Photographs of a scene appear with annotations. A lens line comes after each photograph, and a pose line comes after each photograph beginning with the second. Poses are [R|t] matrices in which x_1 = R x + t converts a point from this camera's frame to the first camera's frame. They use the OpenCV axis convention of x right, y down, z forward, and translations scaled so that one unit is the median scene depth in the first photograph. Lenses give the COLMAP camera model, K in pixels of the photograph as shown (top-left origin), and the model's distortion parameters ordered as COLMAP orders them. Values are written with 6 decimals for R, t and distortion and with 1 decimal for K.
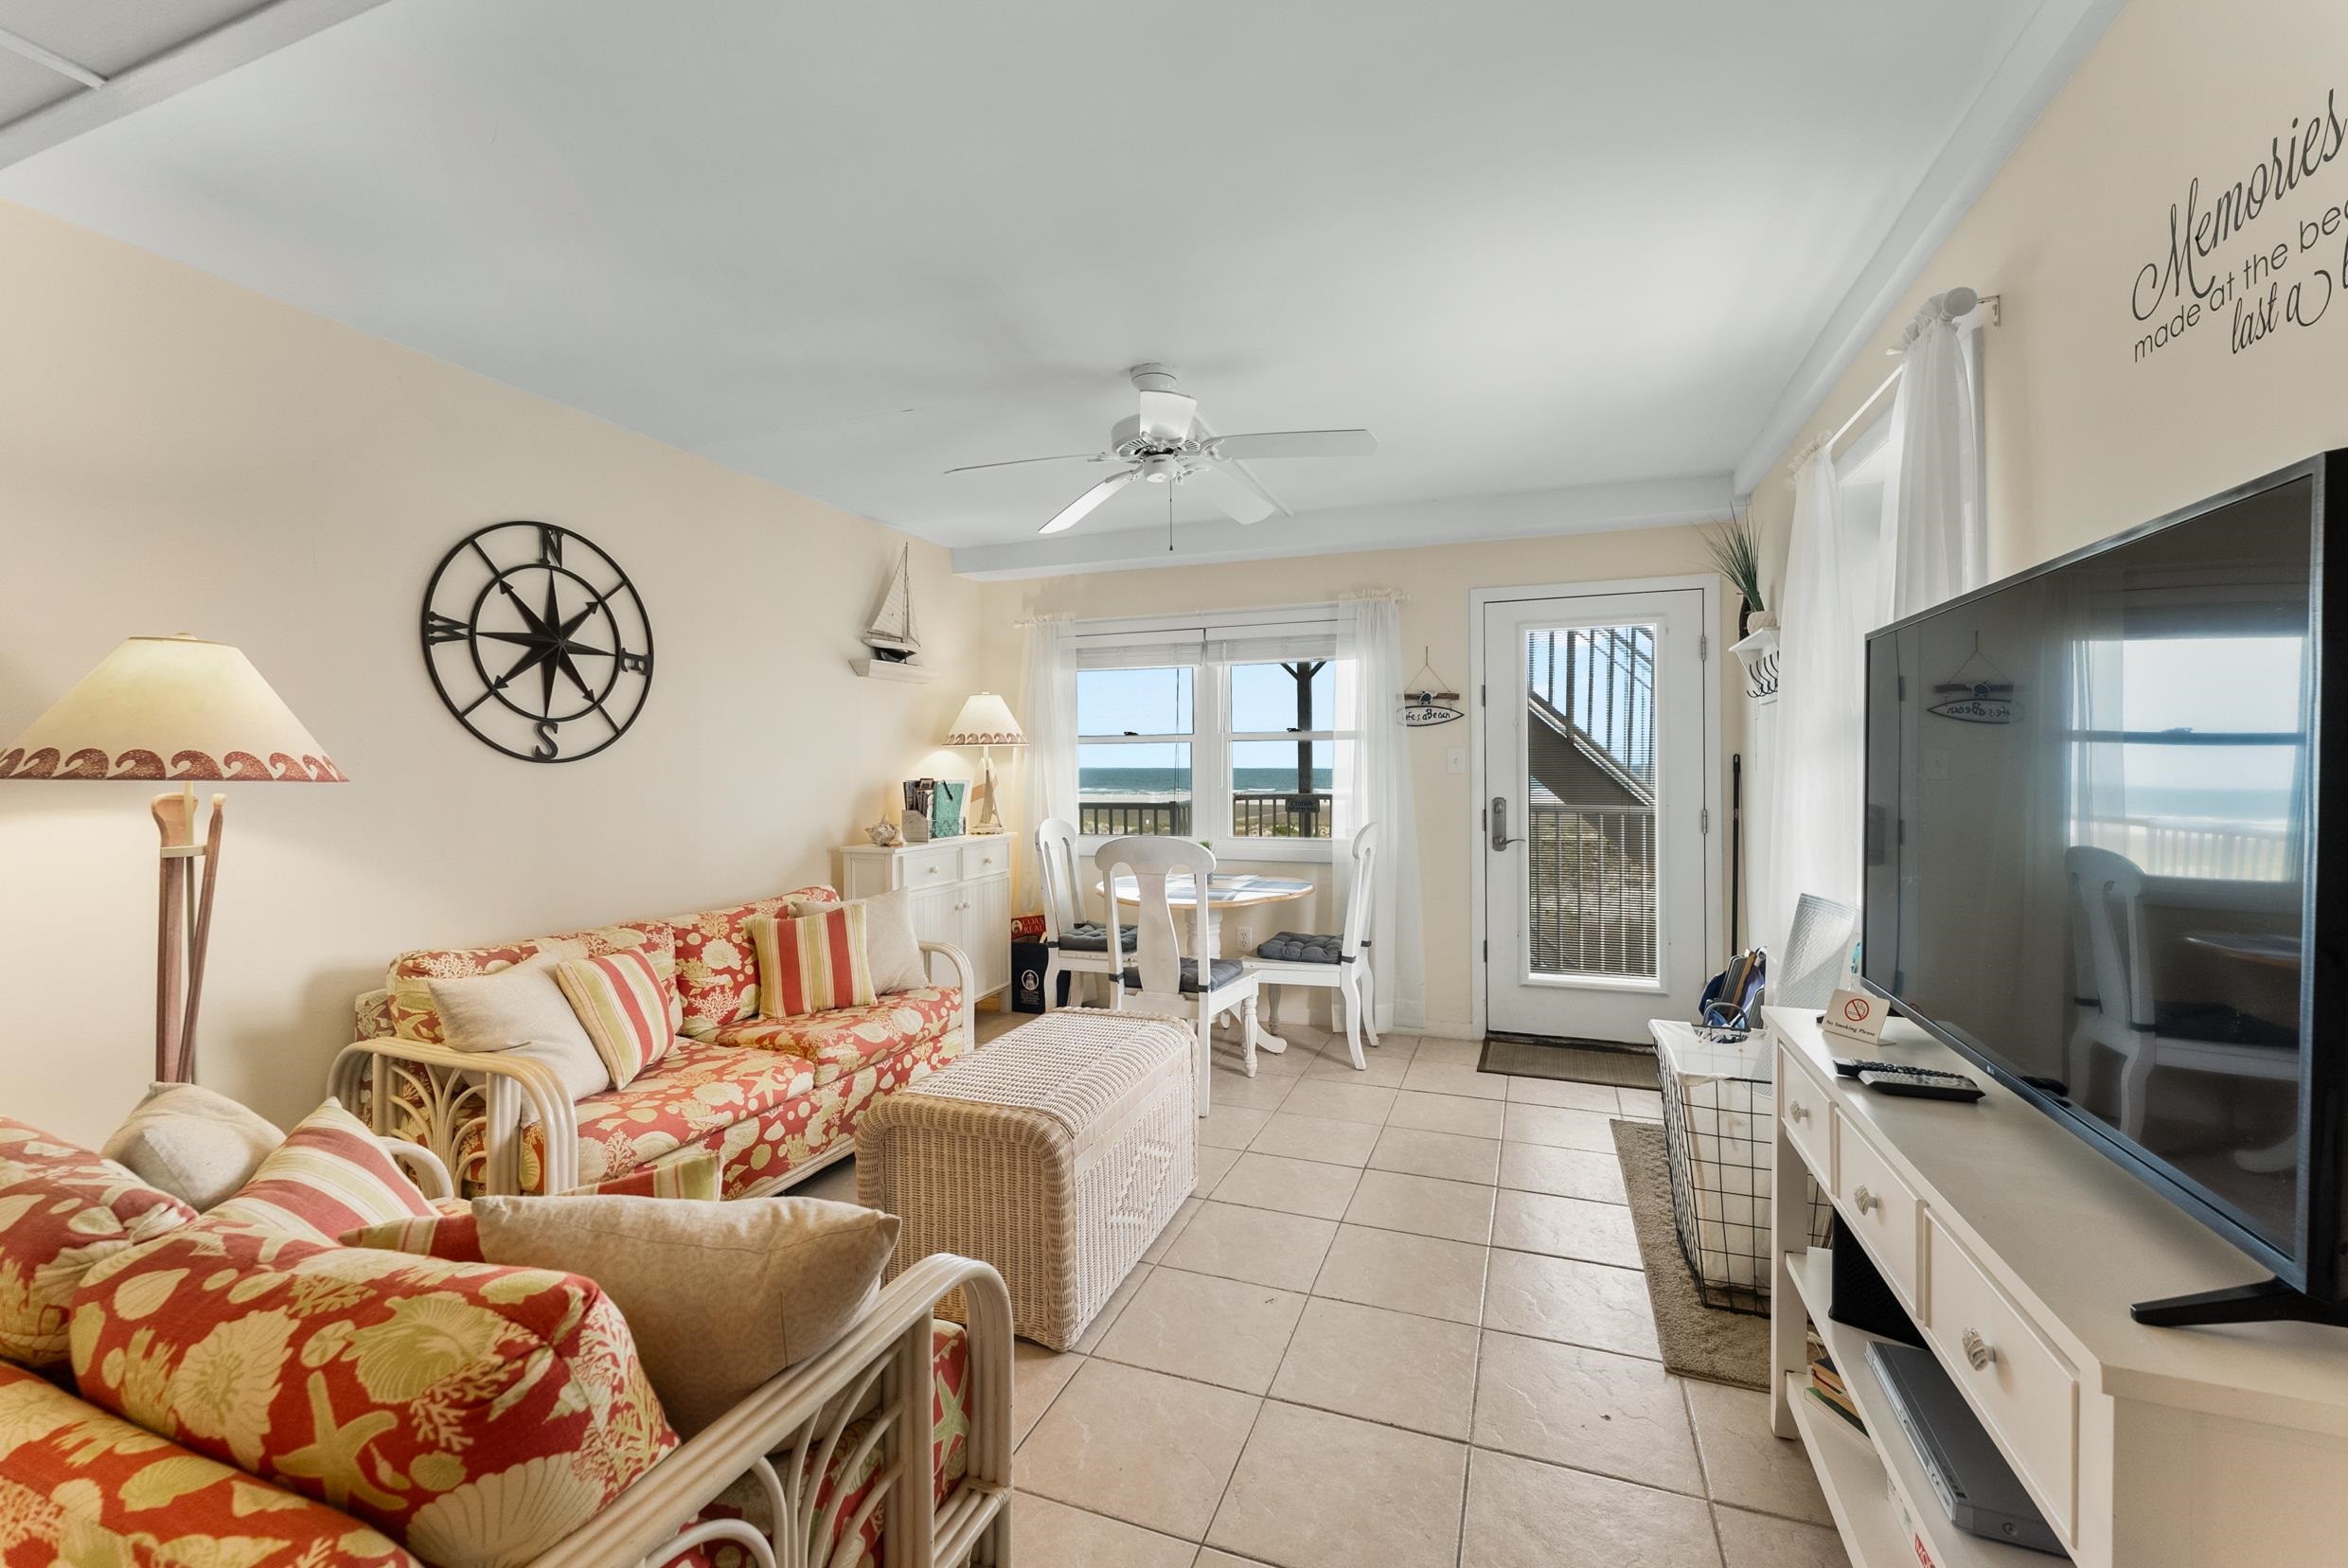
lens RADIAL K [[951.8, 0, 1172.3], [0, 951.8, 779.8], [0, 0, 1]] dist [0.001526, -0.000241]
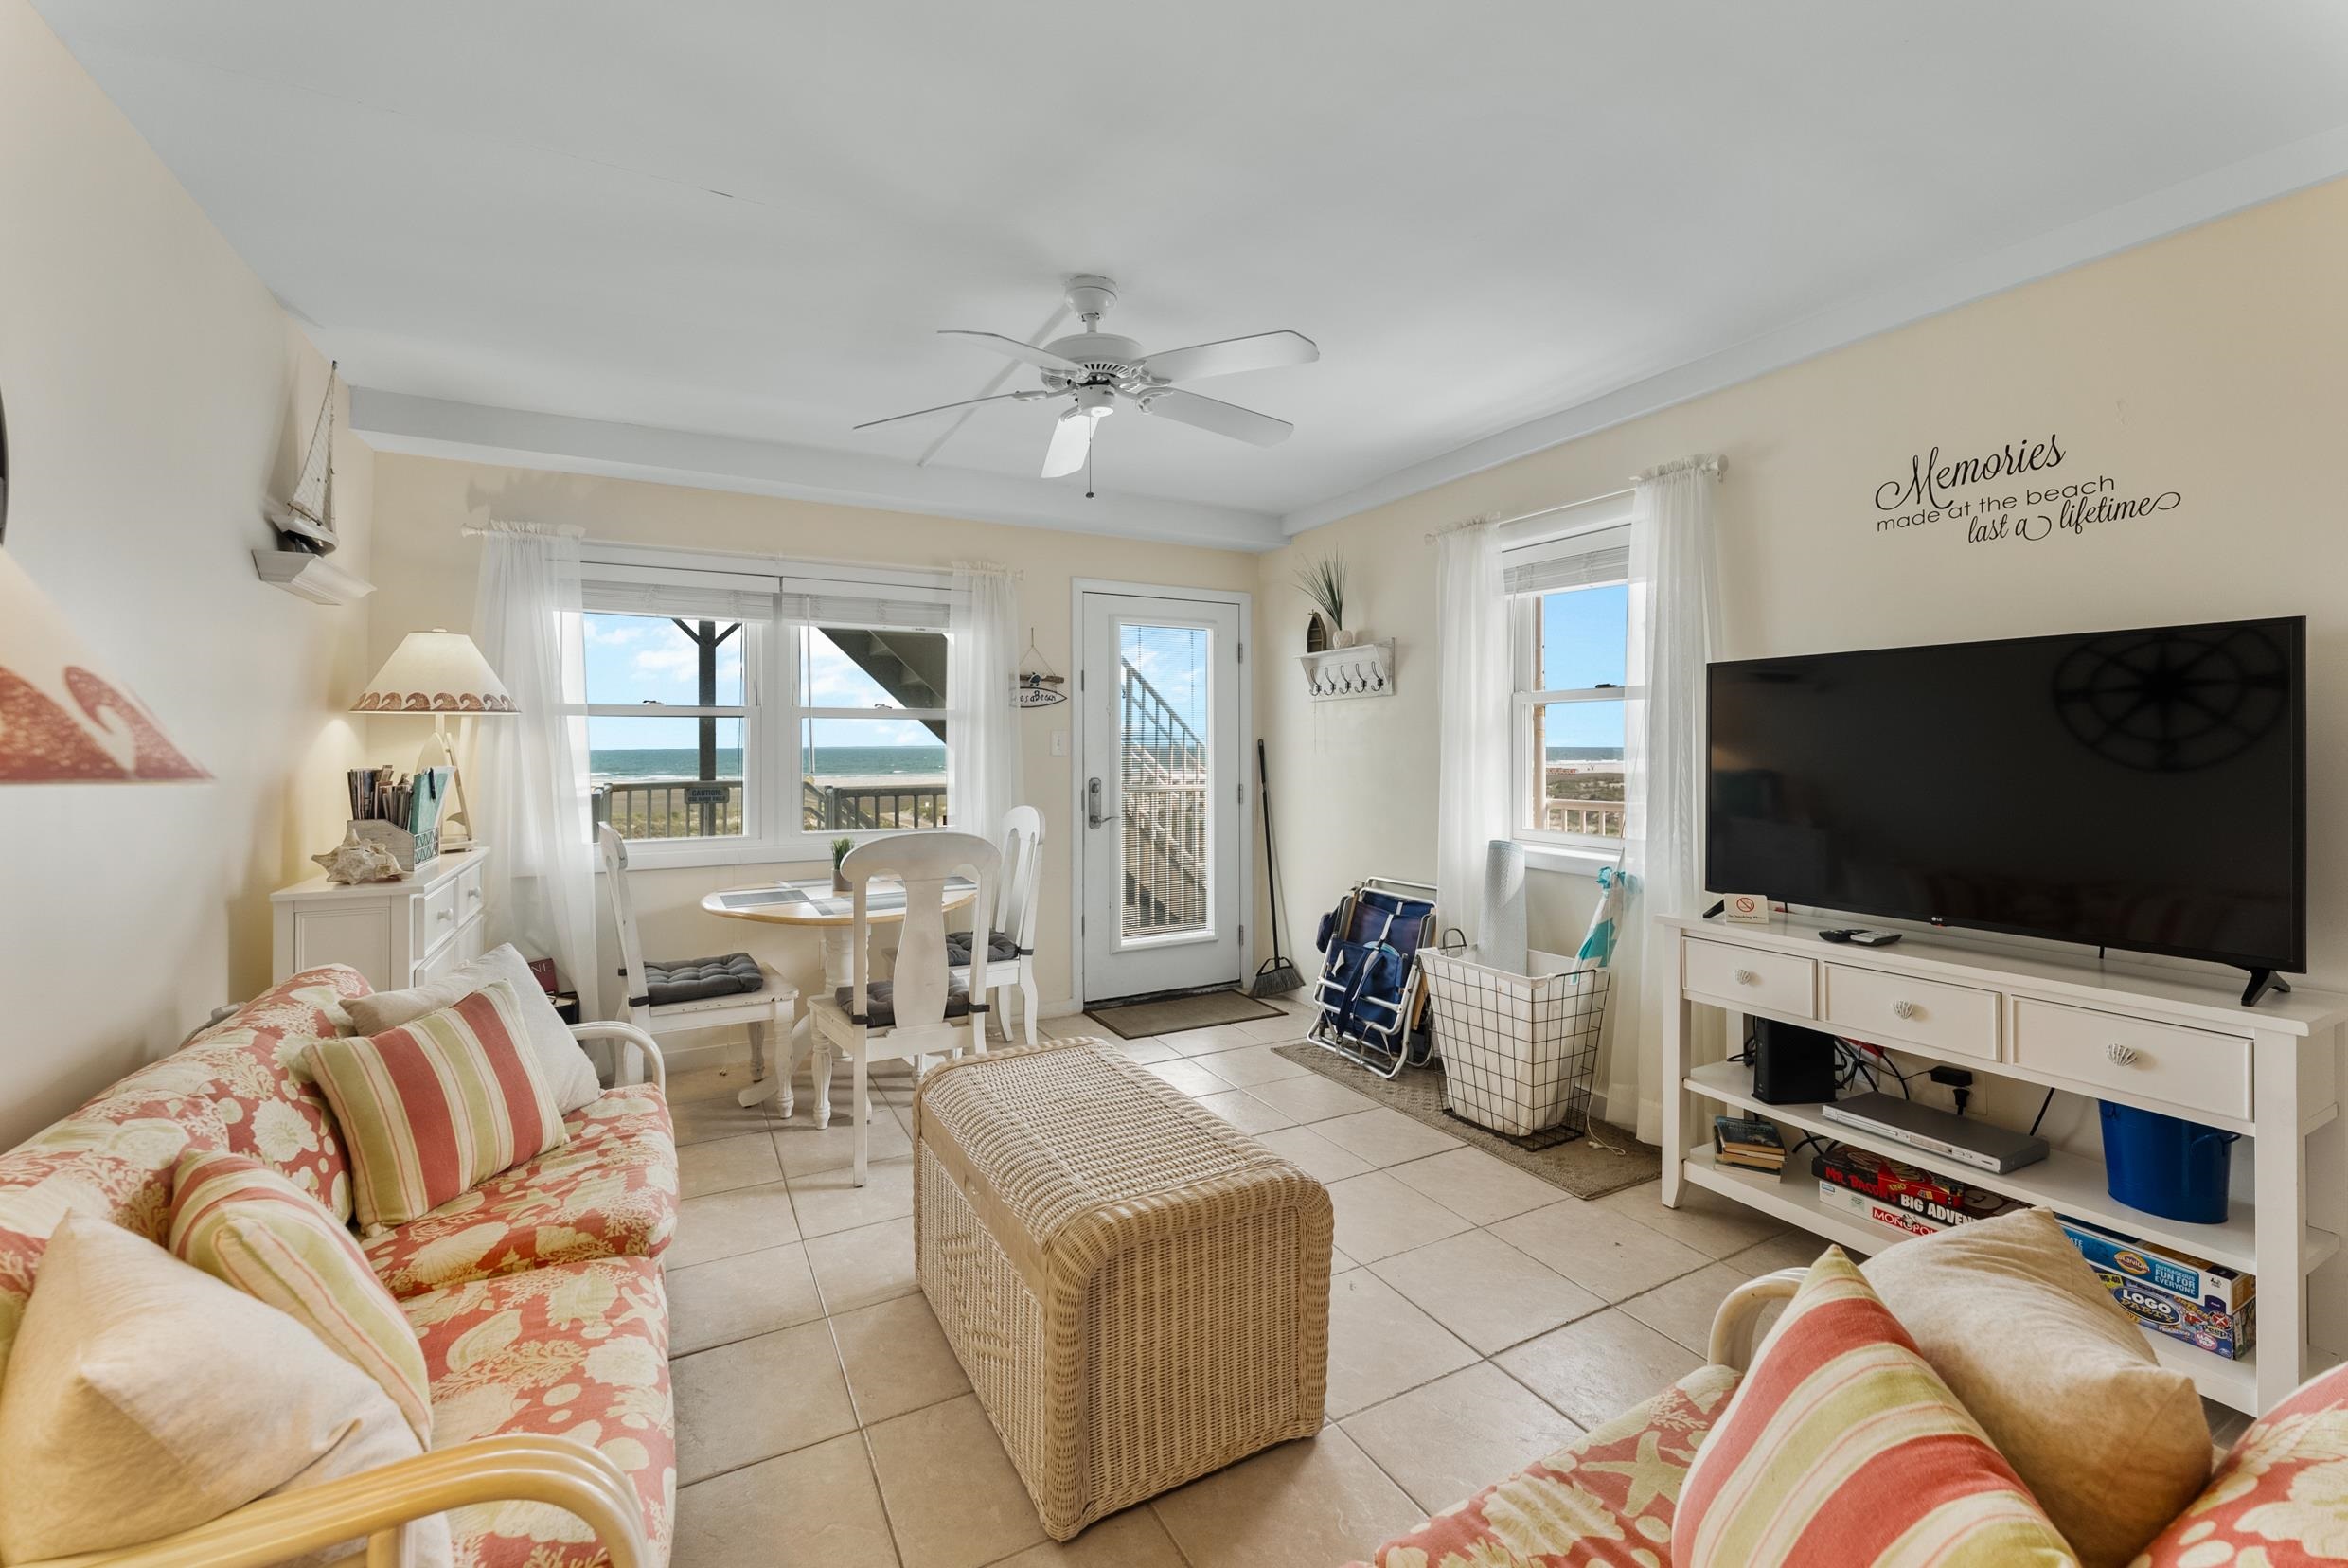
lens RADIAL K [[949.1, 0, 1155.7], [0, 949.1, 747.7], [0, 0, 1]] dist [0.001855, 0.000052]
pose [[0.664401, 0.004297, 0.747364, -0.535817], [0.008040, 0.999885, -0.012895, -0.001395], [-0.747333, 0.014576, 0.664290, 0.338845]]
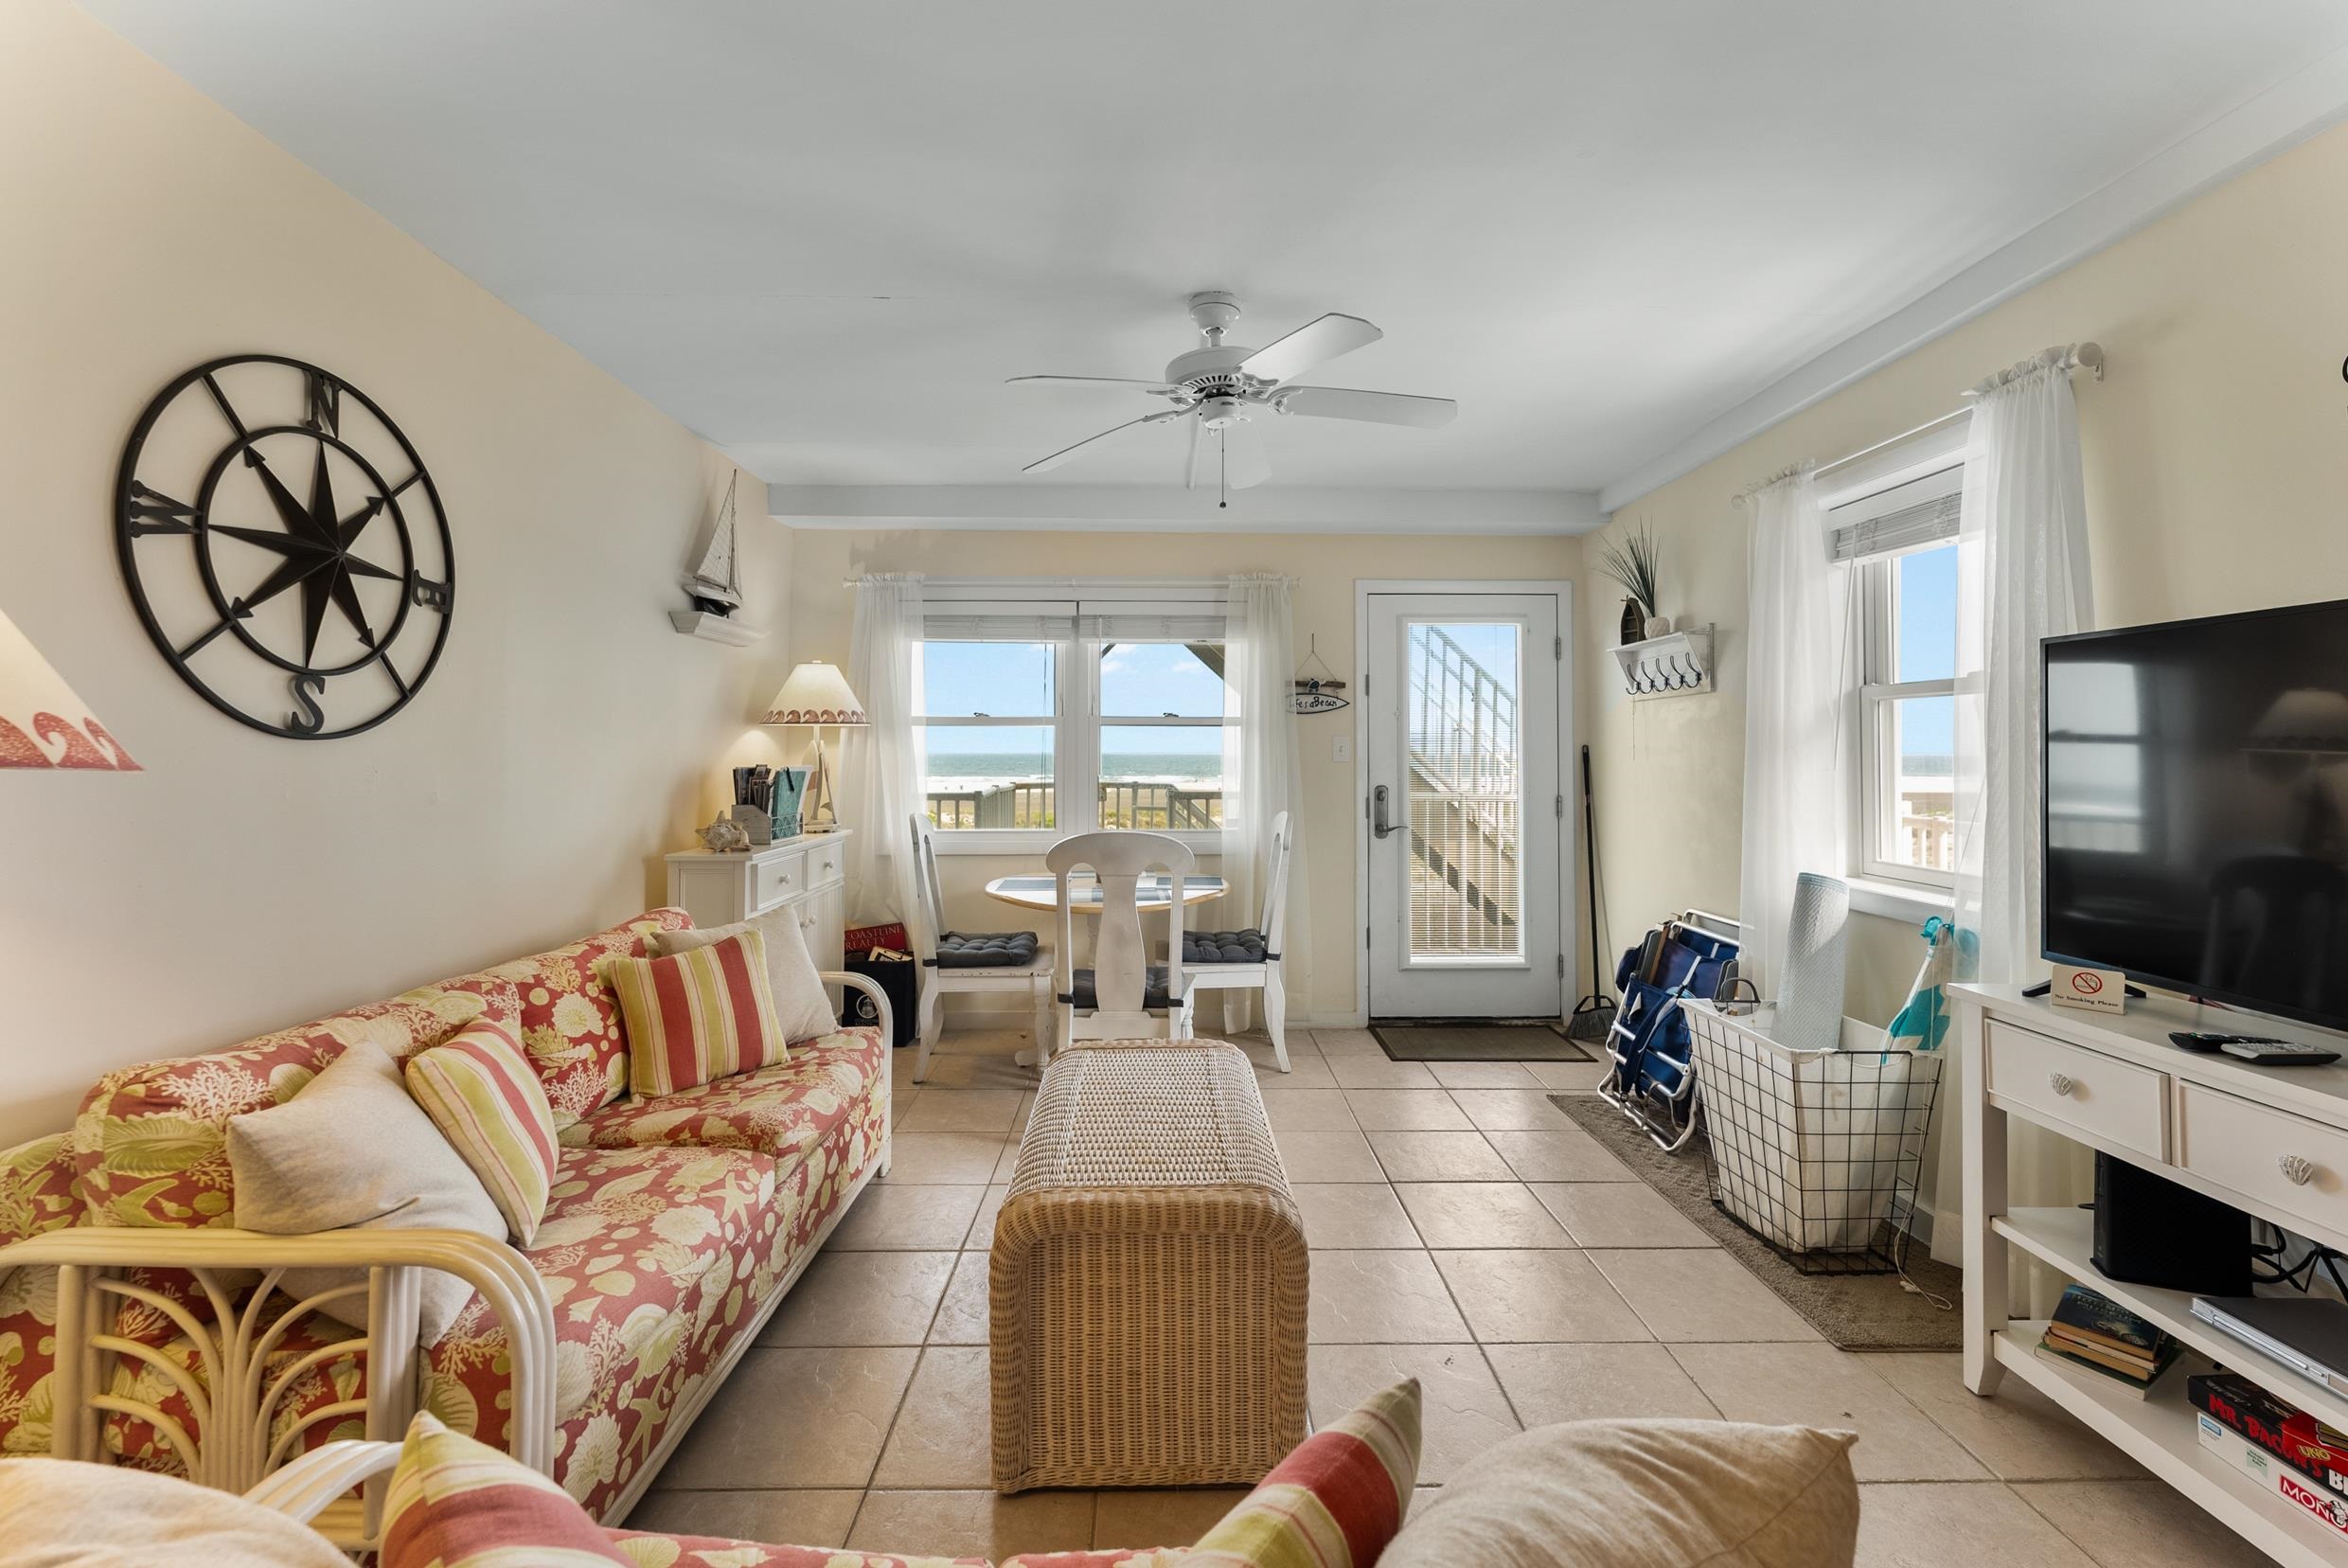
lens RADIAL K [[953.8, 0, 1169.3], [0, 953.8, 737.8], [0, 0, 1]] dist [0.002044, -0.000025]
pose [[0.931198, 0.013740, 0.364255, -0.323192], [-0.002722, 0.999524, -0.030746, -0.000468], [-0.364504, 0.027639, 0.930792, 0.178583]]
